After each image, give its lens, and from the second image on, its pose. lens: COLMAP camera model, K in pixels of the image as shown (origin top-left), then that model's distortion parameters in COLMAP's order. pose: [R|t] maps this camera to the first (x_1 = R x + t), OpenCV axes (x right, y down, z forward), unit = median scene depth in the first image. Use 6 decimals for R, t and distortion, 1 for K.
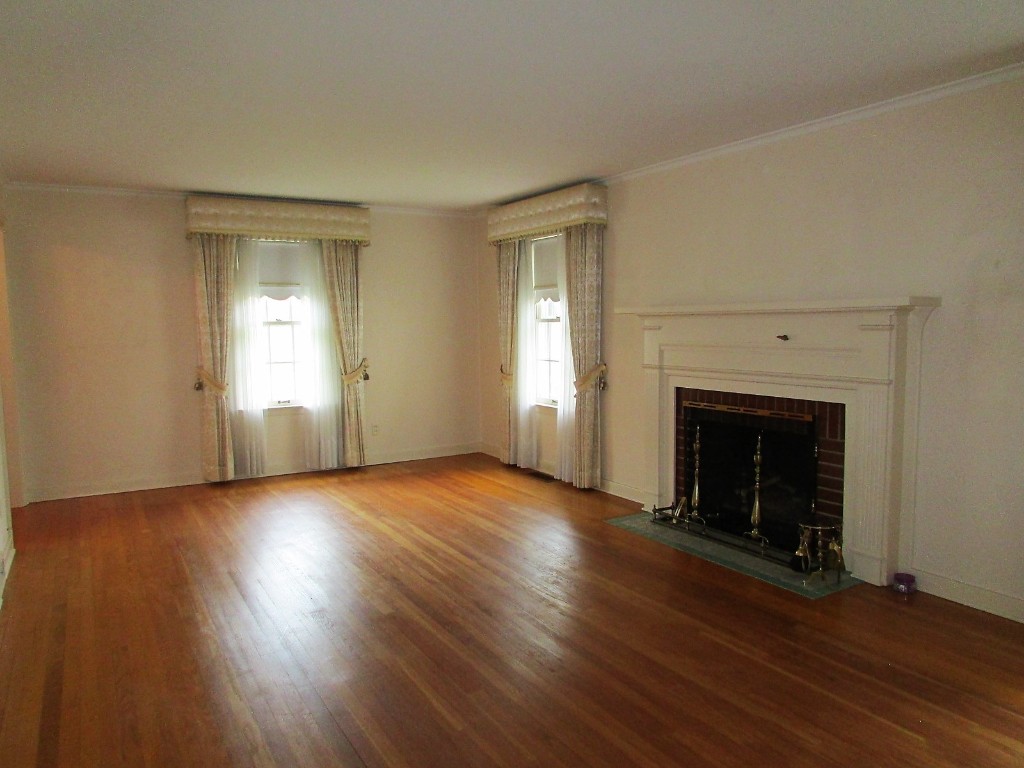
lens RADIAL K [[731.3, 0, 508.1], [0, 731.3, 384.7], [0, 0, 1]] dist [-0.021172, 0.002408]
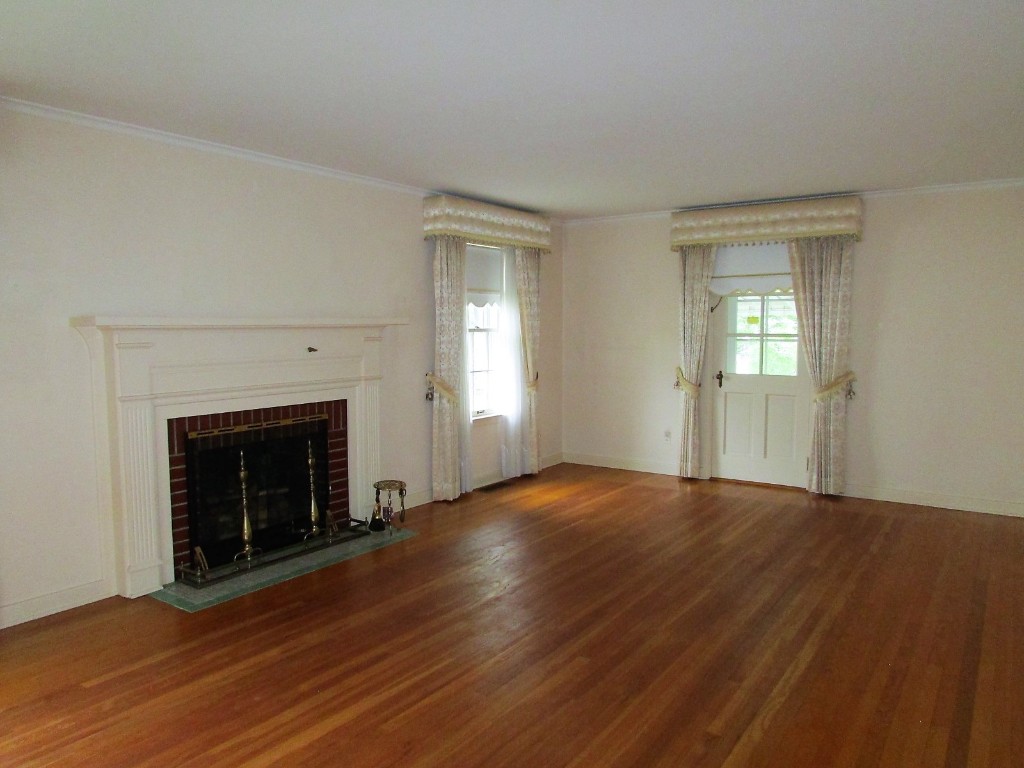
lens RADIAL K [[645.5, 0, 511.1], [0, 645.5, 385.3], [0, 0, 1]] dist [-0.002434, 0.000533]
pose [[-0.355759, -0.056490, 0.932869, -0.449546], [0.103776, 0.989611, 0.099502, -0.051739], [-0.928798, 0.132208, -0.346201, 0.717468]]
